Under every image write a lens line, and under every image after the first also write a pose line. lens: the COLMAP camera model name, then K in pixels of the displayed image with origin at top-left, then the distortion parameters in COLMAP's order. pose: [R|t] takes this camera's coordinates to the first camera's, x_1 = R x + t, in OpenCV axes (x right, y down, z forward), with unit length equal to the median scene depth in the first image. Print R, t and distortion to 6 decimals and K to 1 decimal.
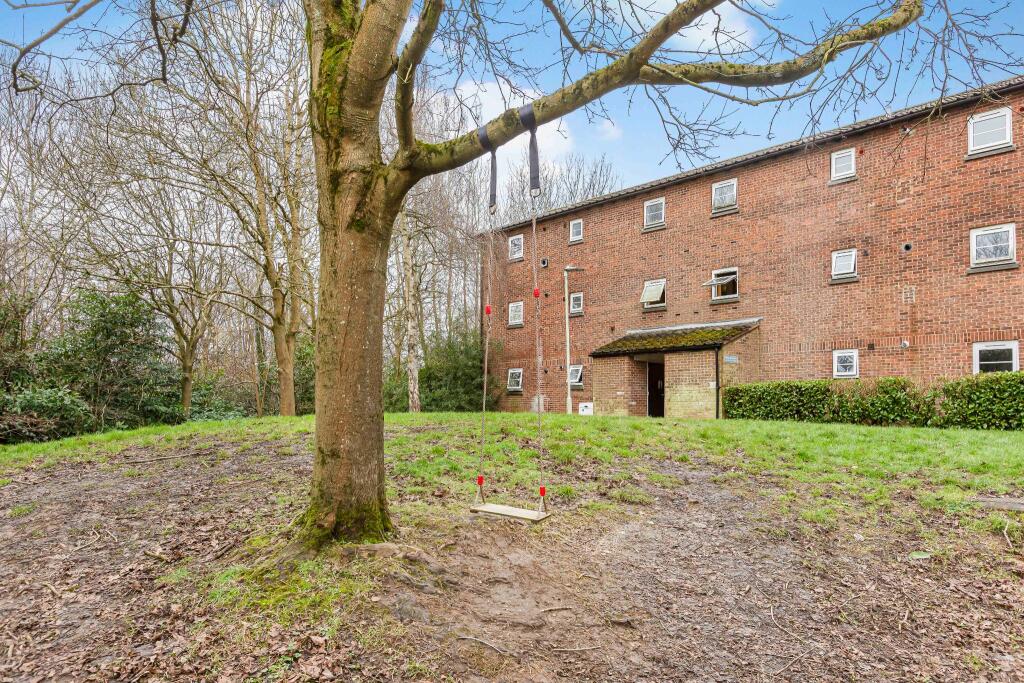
lens RADIAL K [[746.1, 0, 512.0], [0, 746.1, 341.5], [0, 0, 1]] dist [-0.074339, 0.002858]
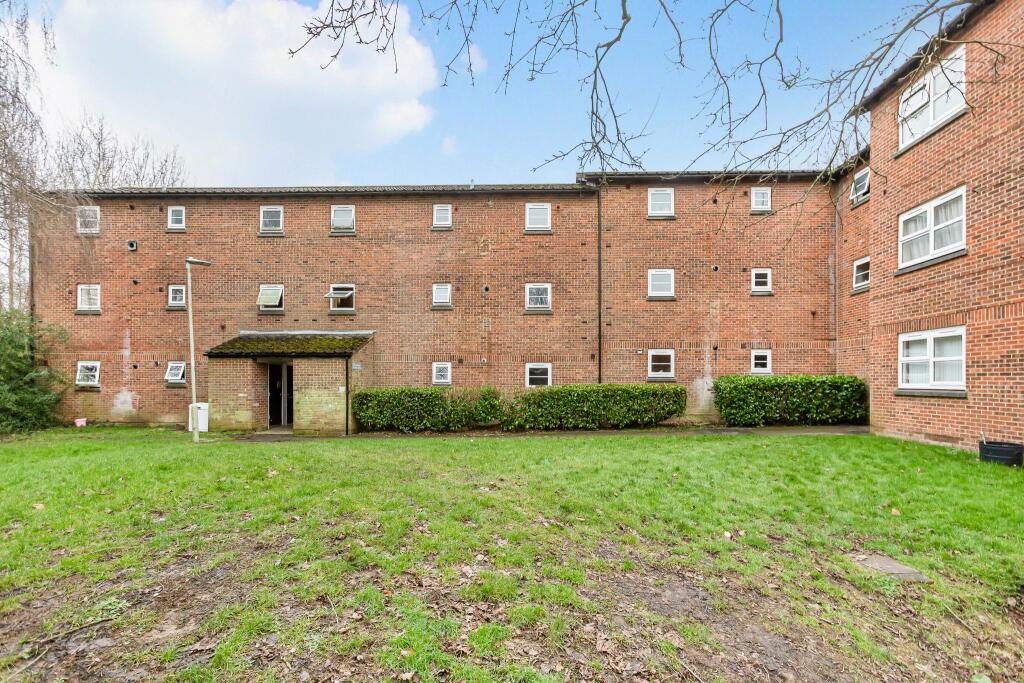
lens RADIAL K [[495.5, 0, 513.2], [0, 495.5, 379.7], [0, 0, 1]] dist [-0.001880, 0.000131]
pose [[0.692135, 0.006266, 0.721741, -0.082956], [-0.079056, 0.994604, 0.067179, -0.024617], [-0.717426, -0.103555, 0.688896, 0.281546]]
